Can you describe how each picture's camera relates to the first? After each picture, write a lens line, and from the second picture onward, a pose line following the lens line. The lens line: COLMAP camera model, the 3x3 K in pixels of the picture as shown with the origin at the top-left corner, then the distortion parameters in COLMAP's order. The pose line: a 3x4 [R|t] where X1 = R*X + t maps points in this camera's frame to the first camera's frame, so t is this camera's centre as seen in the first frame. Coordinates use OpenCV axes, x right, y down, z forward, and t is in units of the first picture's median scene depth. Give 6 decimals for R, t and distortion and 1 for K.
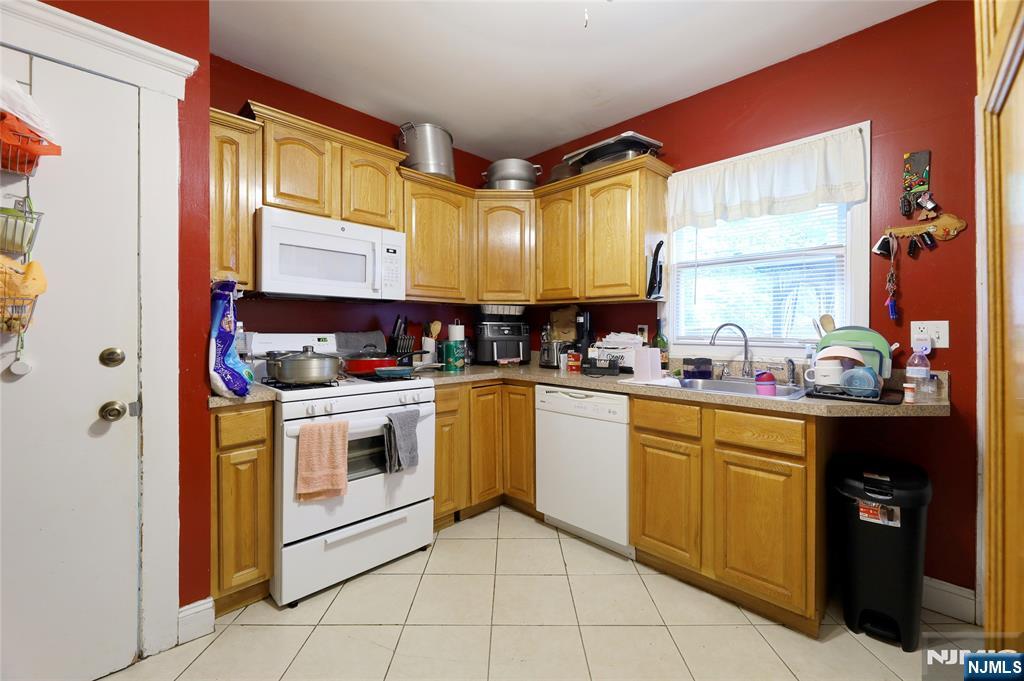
lens RADIAL K [[418.6, 0, 510.2], [0, 418.6, 325.5], [0, 0, 1]] dist [0.000373, 0.000132]
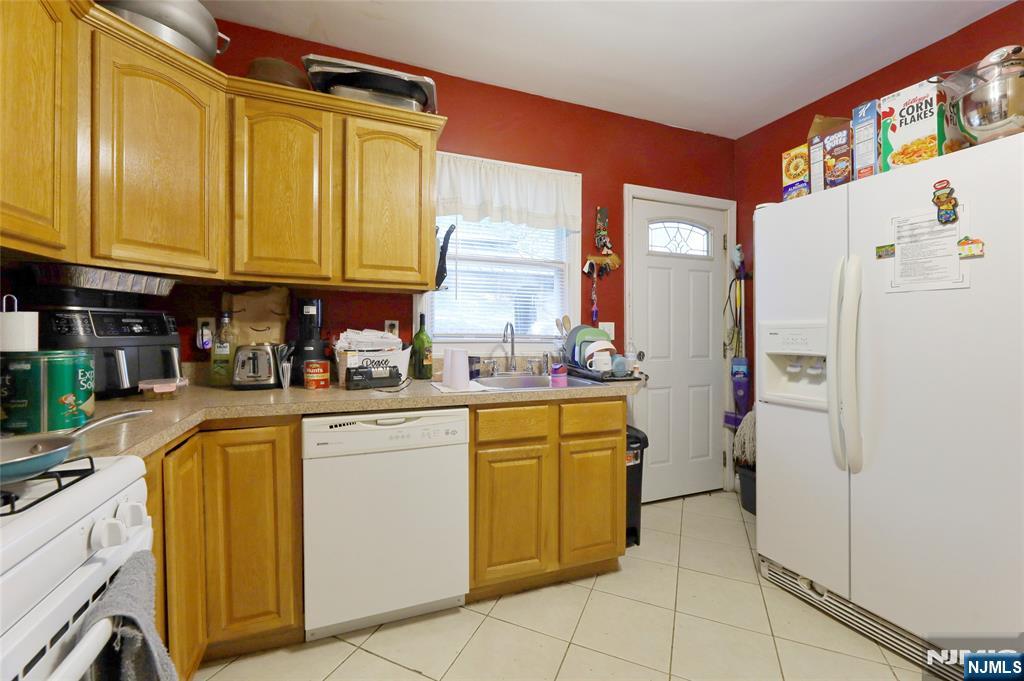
lens RADIAL K [[418.6, 0, 510.2], [0, 418.6, 325.5], [0, 0, 1]] dist [0.000373, 0.000132]
pose [[0.403498, 0.006362, 0.914958, -0.359491], [-0.018671, 0.999825, 0.001282, 0.003877], [-0.914790, -0.017601, 0.403547, 0.496307]]
